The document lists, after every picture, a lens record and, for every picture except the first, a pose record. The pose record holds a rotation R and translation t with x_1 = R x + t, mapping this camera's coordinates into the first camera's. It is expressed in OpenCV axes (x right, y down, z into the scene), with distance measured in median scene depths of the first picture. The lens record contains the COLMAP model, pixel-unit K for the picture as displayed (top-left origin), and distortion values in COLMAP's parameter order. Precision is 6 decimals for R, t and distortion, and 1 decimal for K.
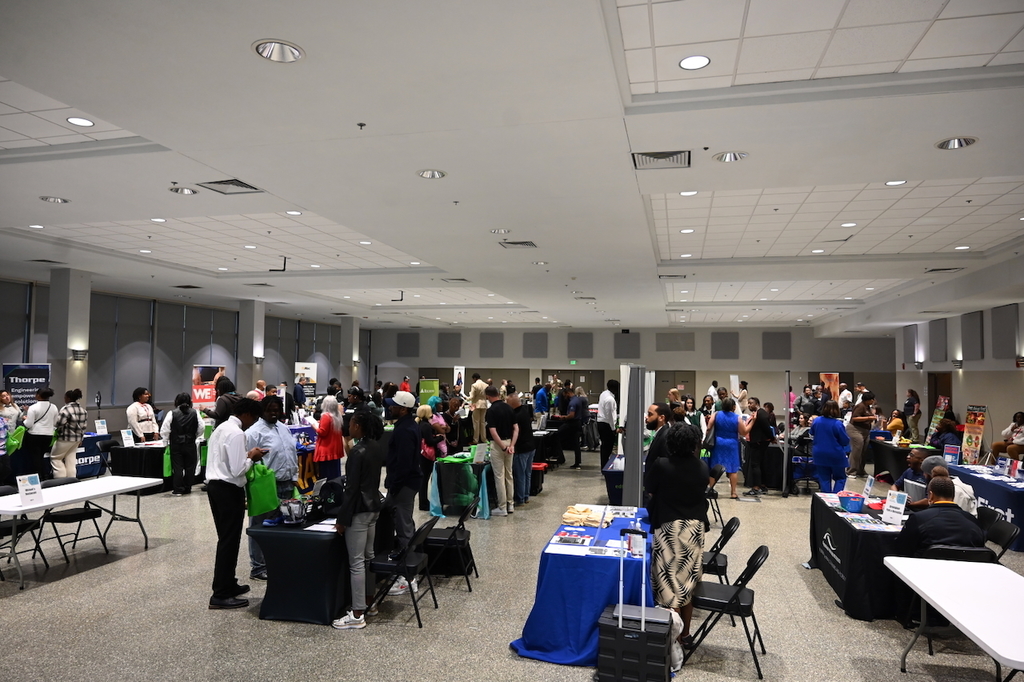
lens RADIAL K [[676.1, 0, 517.2], [0, 676.1, 339.6], [0, 0, 1]] dist [-0.010639, 0.001506]
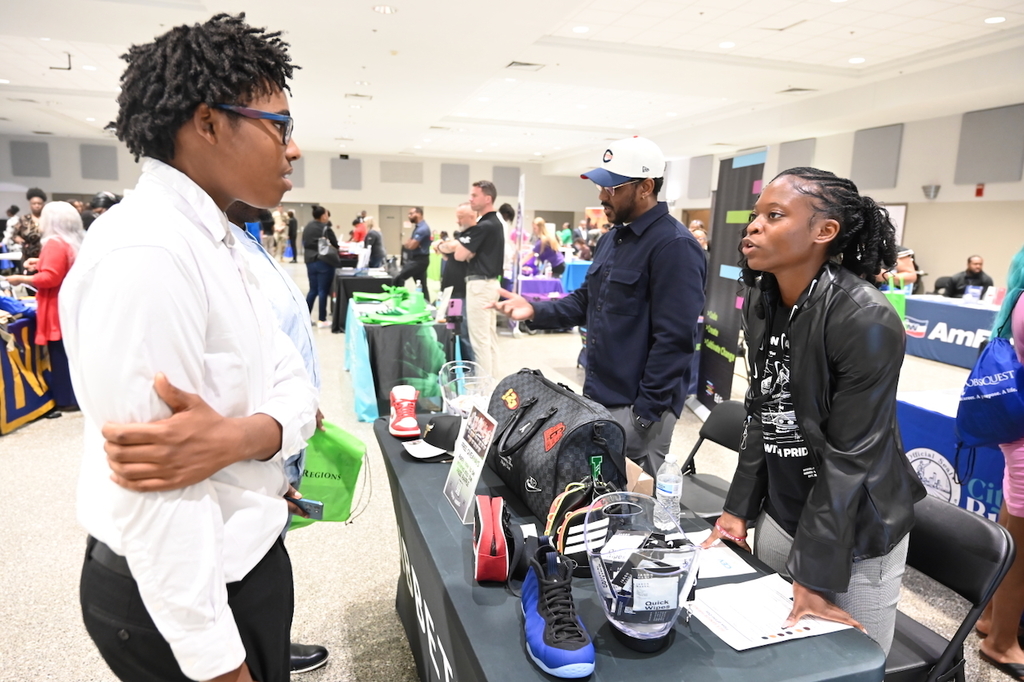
lens RADIAL K [[676.1, 0, 508.1], [0, 676.1, 339.1], [0, 0, 1]] dist [-0.010639, 0.001506]
pose [[0.868359, -0.069264, 0.491076, -0.089712], [-0.041501, 0.976577, 0.211127, 0.023728], [-0.494197, -0.203714, 0.845145, 0.154388]]
